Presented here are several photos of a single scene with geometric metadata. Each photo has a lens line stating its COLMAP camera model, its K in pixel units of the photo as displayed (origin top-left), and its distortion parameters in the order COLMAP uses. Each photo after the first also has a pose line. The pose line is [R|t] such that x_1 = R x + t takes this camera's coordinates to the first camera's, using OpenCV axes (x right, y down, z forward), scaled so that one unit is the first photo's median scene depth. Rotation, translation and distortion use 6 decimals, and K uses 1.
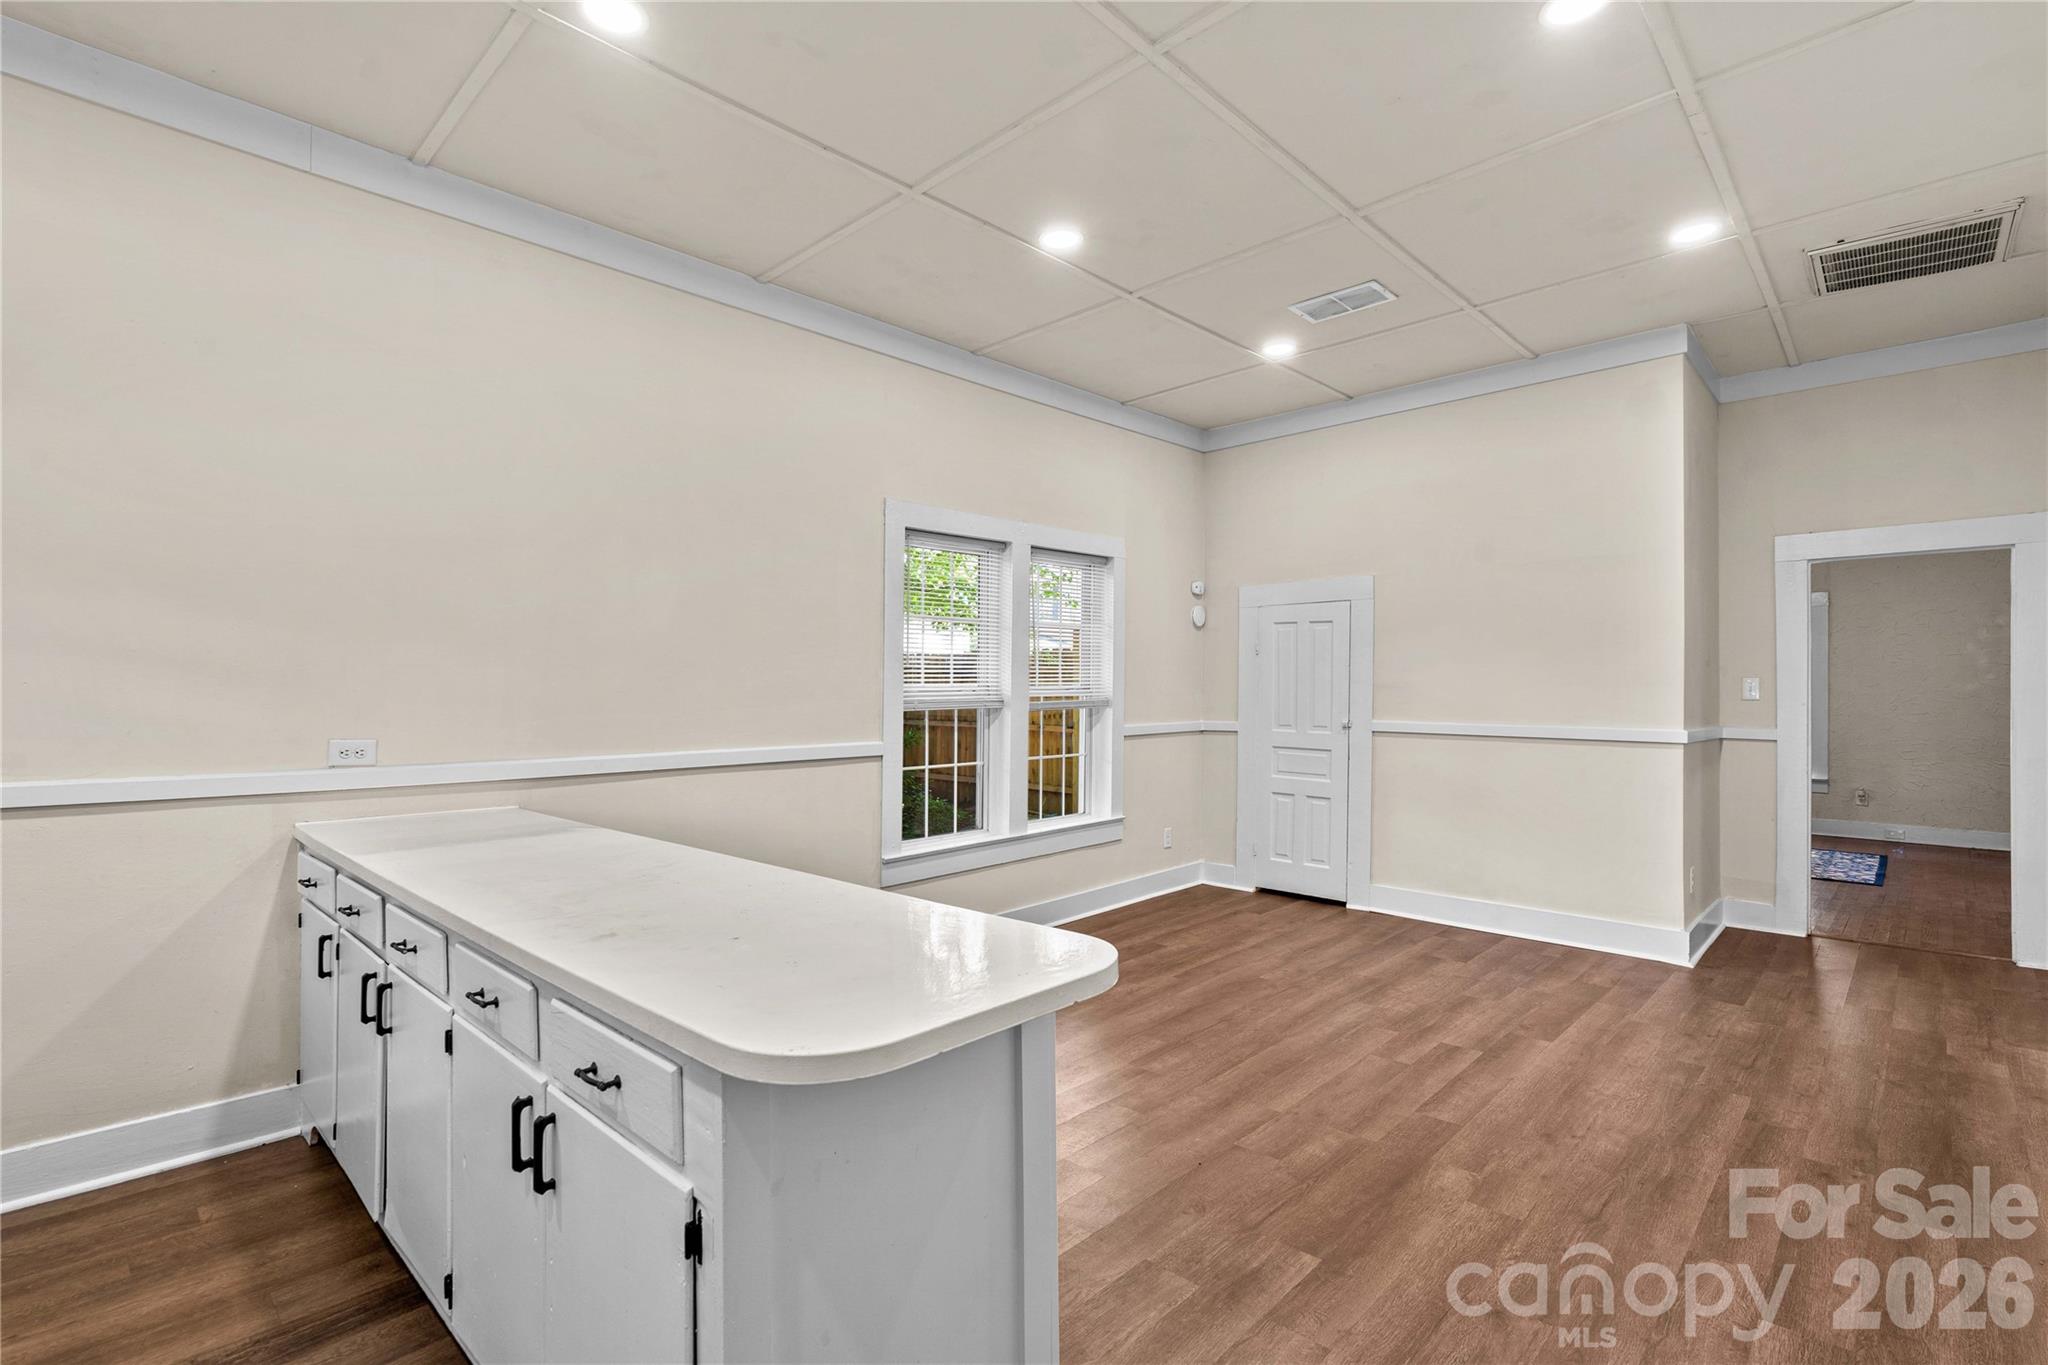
lens RADIAL K [[950.7, 0, 1016.1], [0, 950.7, 690.1], [0, 0, 1]] dist [-0.010275, 0.005127]
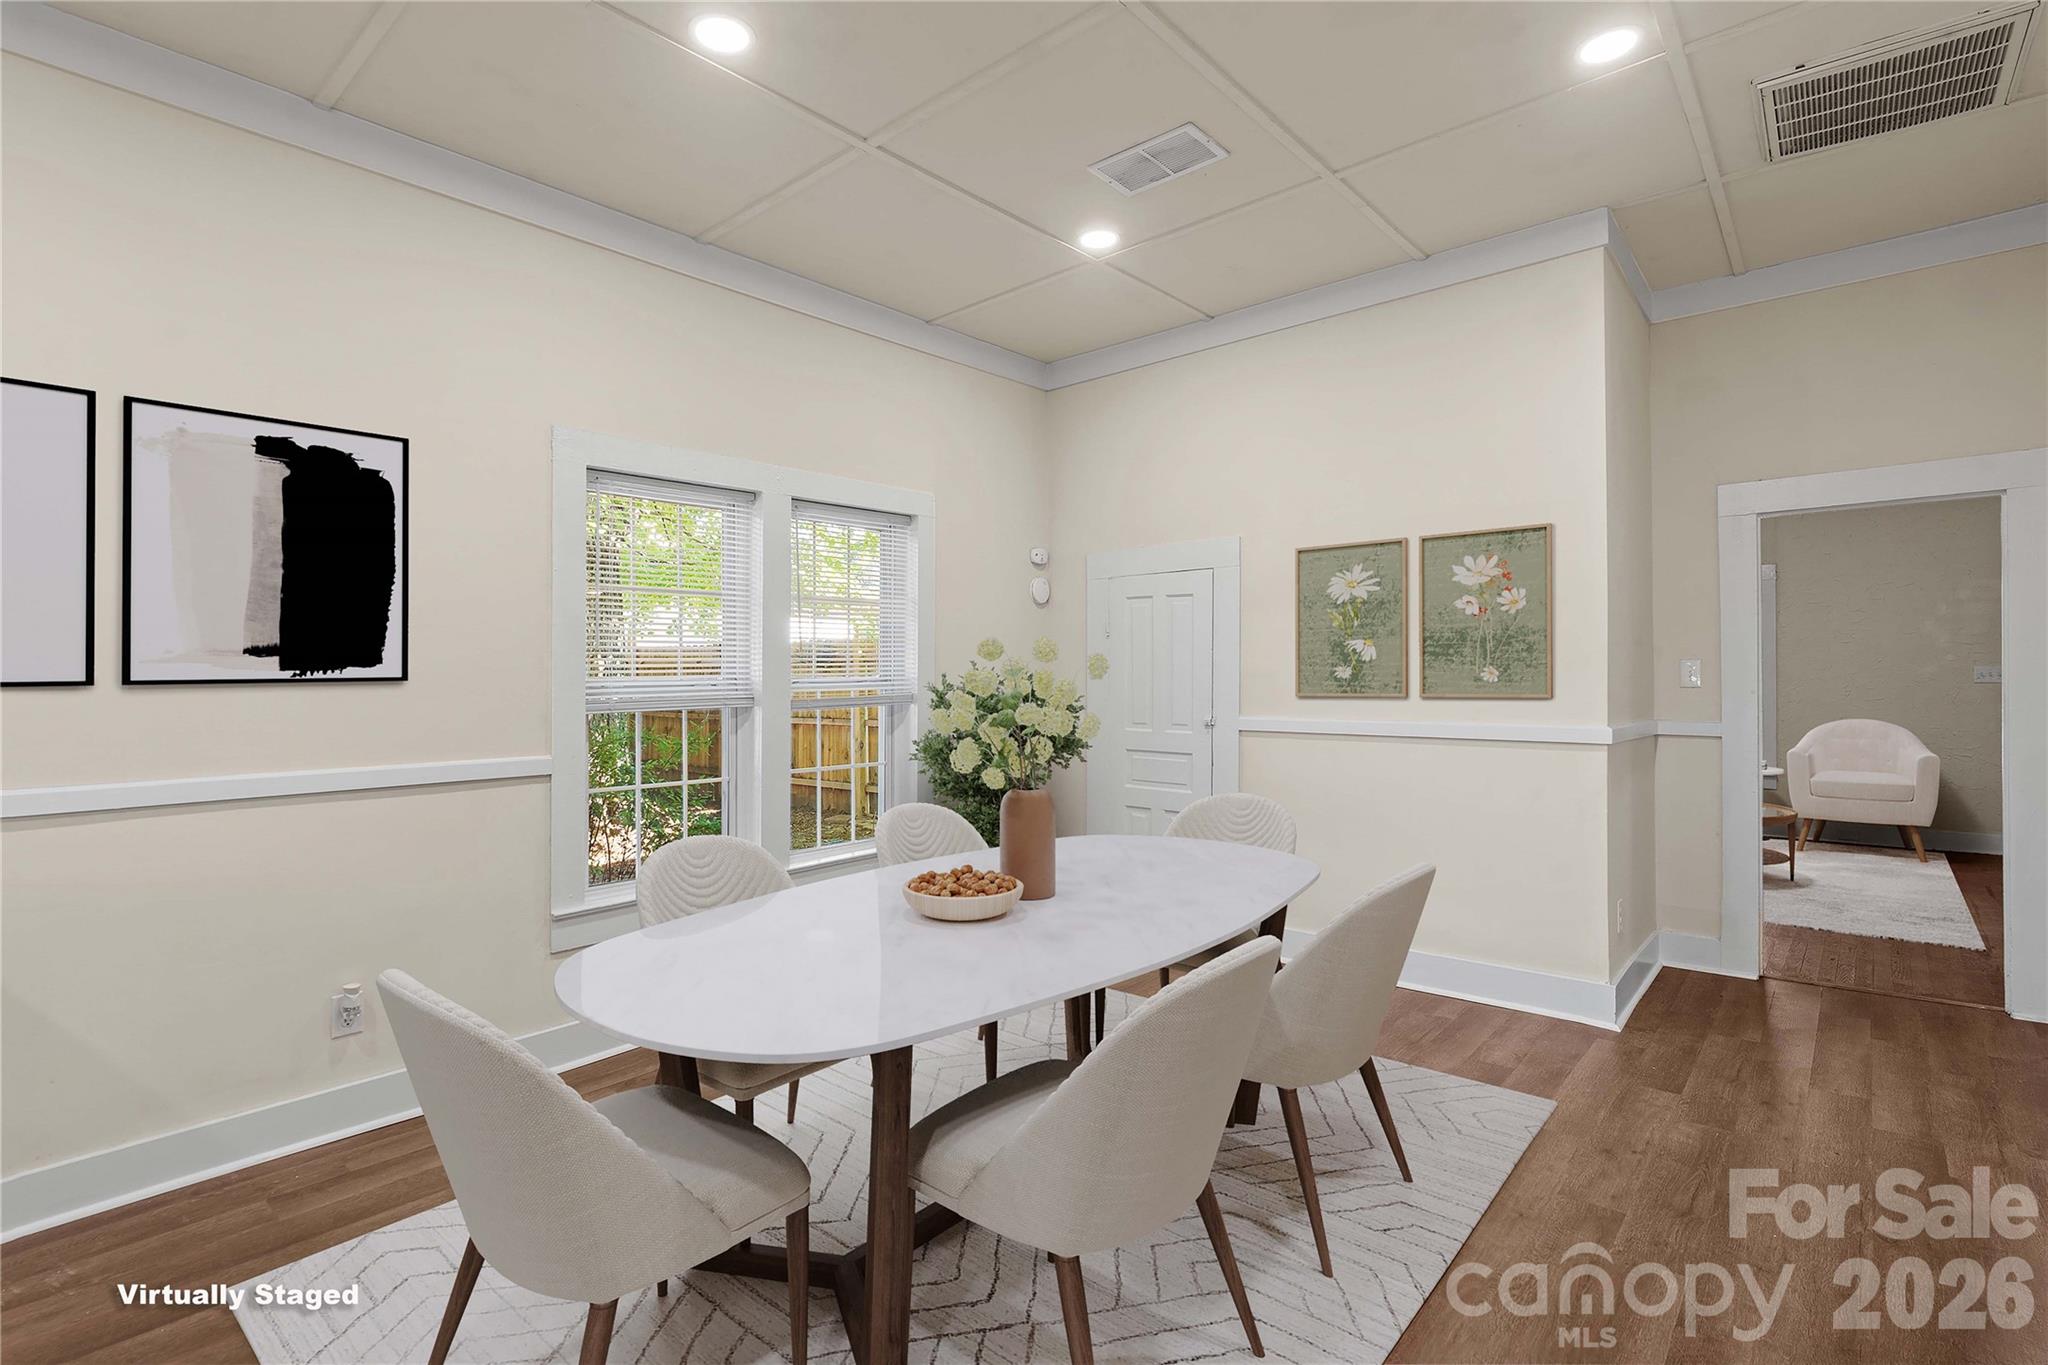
lens RADIAL K [[950.7, 0, 1039.9], [0, 950.7, 684.6], [0, 0, 1]] dist [-0.010275, 0.005127]
pose [[0.998572, -0.009442, 0.052576, 0.196246], [0.009227, 0.999948, 0.004341, -0.000734], [-0.052614, -0.003849, 0.998607, 0.242921]]
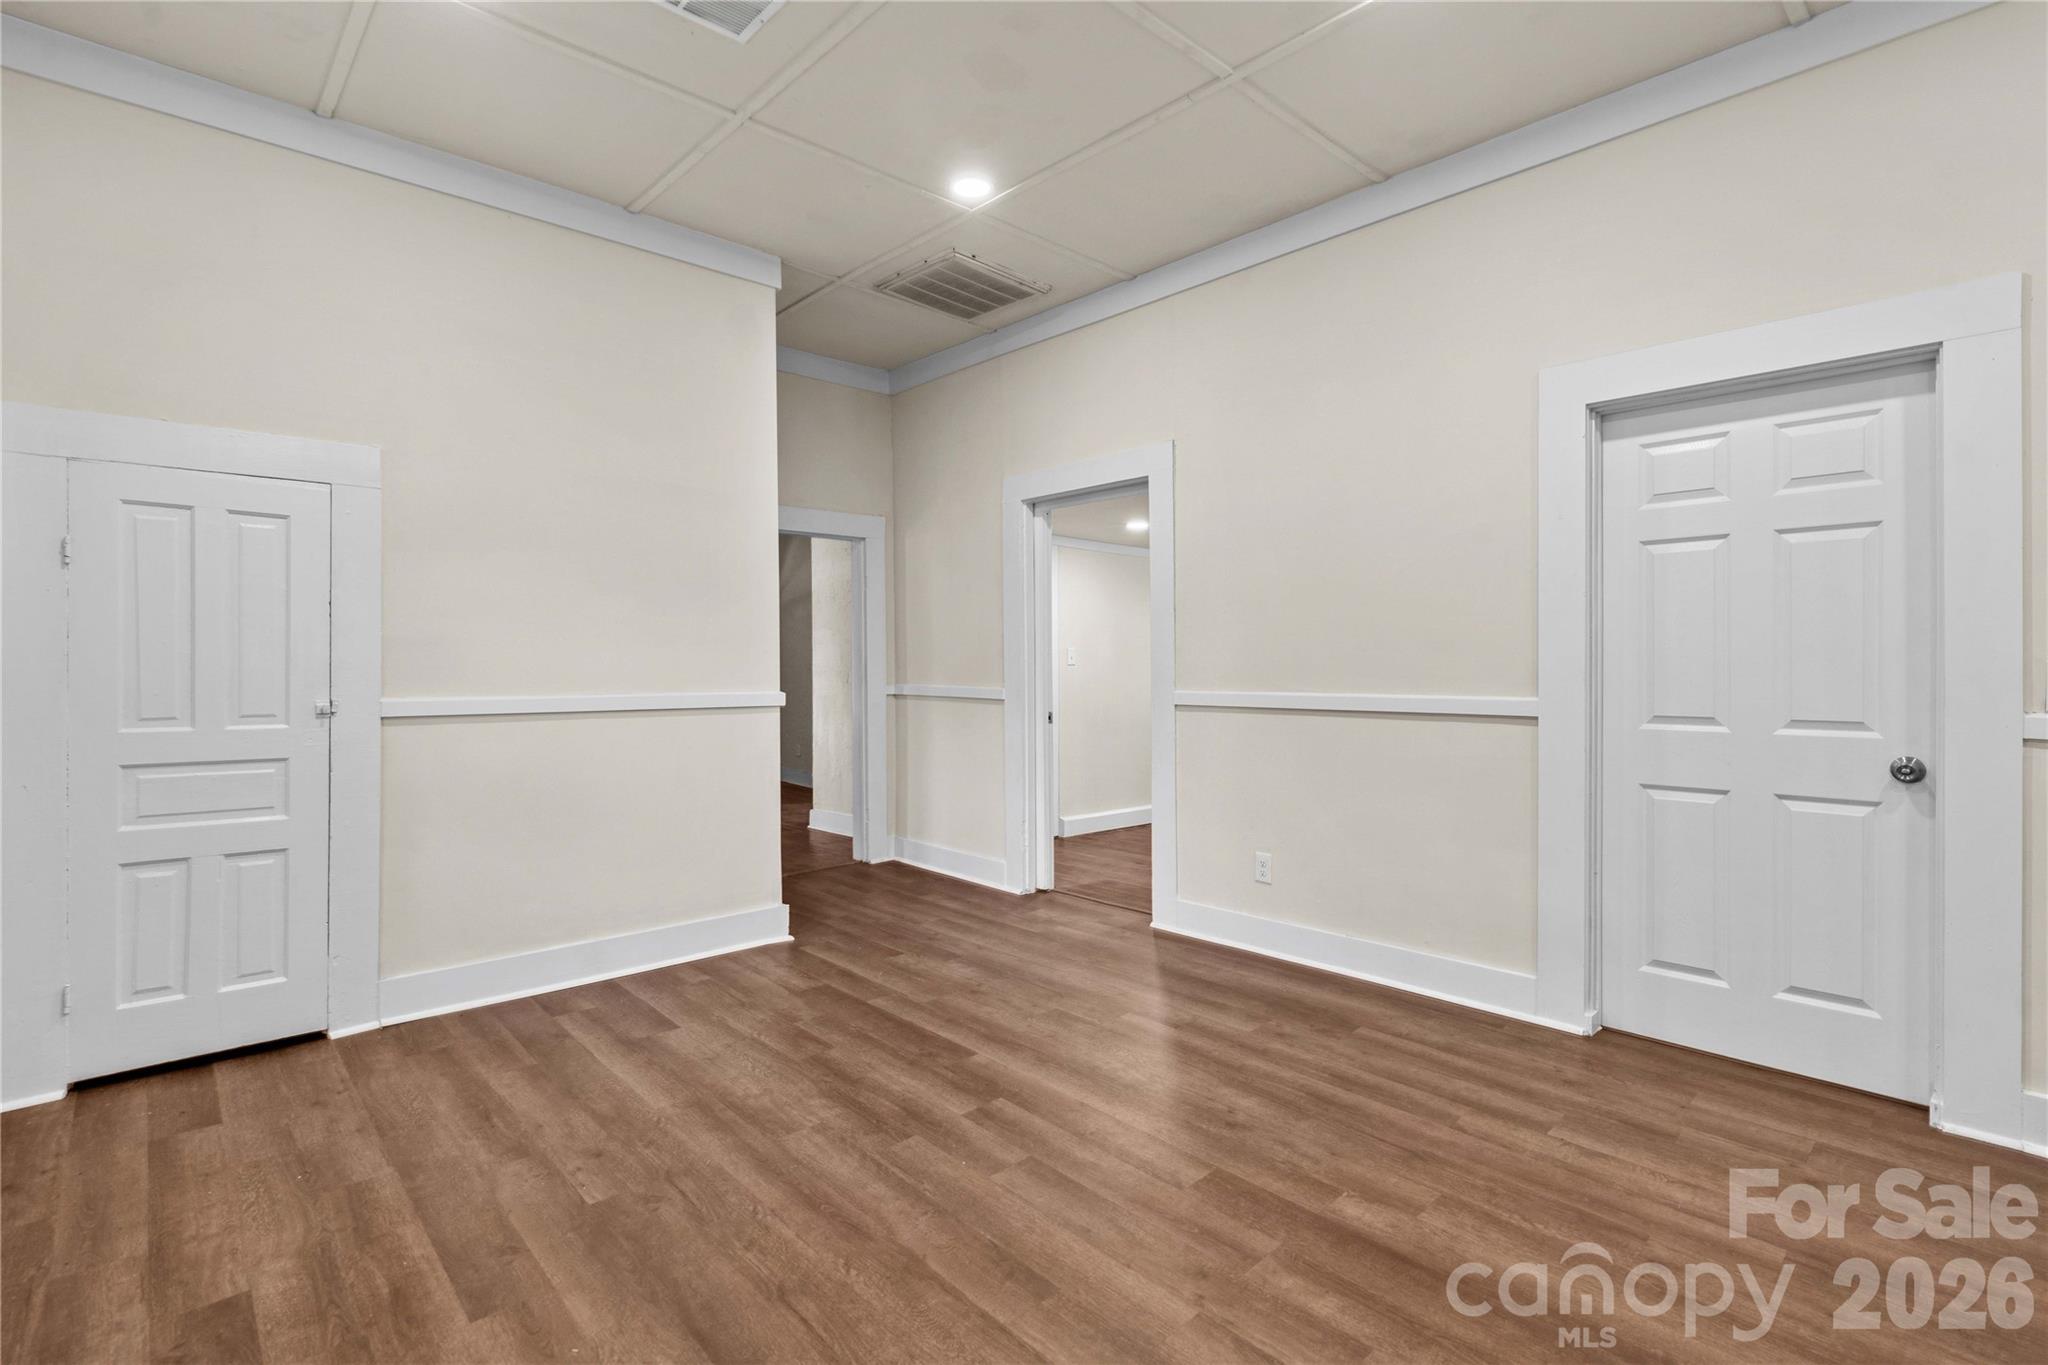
lens RADIAL K [[950.7, 0, 1039.7], [0, 950.7, 675.2], [0, 0, 1]] dist [-0.010275, 0.005127]
pose [[0.056795, -0.016629, 0.998247, -0.216893], [0.004223, 0.999856, 0.016416, 0.012043], [-0.998377, 0.003284, 0.056857, 0.687684]]
